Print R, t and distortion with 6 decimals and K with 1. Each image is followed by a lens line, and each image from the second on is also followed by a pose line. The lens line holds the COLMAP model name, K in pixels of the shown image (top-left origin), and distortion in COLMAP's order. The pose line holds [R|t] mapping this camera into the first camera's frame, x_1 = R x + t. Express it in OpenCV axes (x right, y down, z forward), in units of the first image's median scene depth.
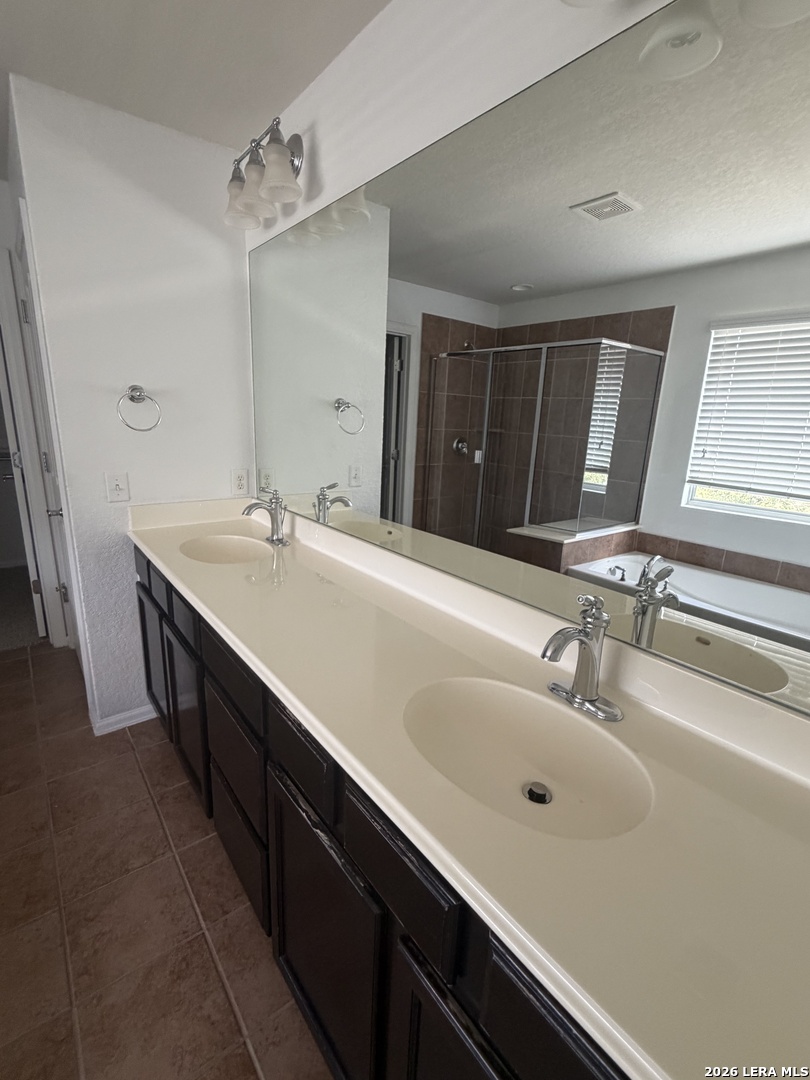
lens RADIAL K [[485.7, 0, 409.1], [0, 485.7, 540.3], [0, 0, 1]] dist [-0.001003, 0.000469]
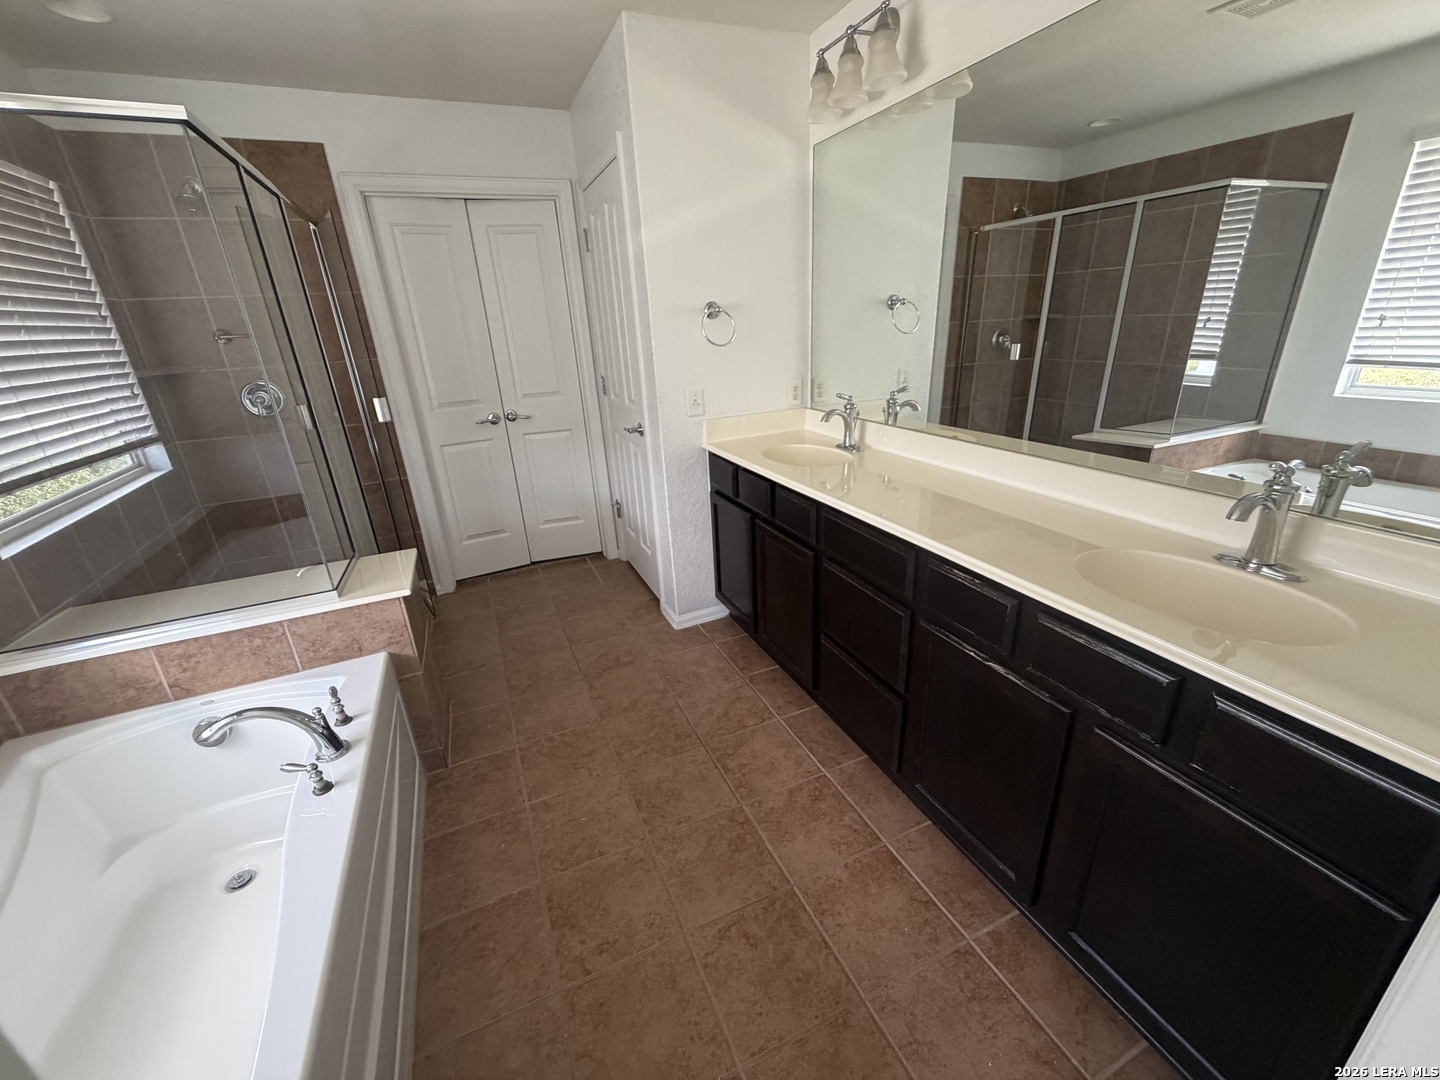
lens RADIAL K [[578.2, 0, 715.1], [0, 578.2, 538.7], [0, 0, 1]] dist [0.002019, 0.000658]
pose [[0.963985, 0.009195, -0.265799, -0.173825], [0.021313, 0.993517, 0.111668, 0.039778], [0.265102, -0.113311, 0.957539, -0.201666]]
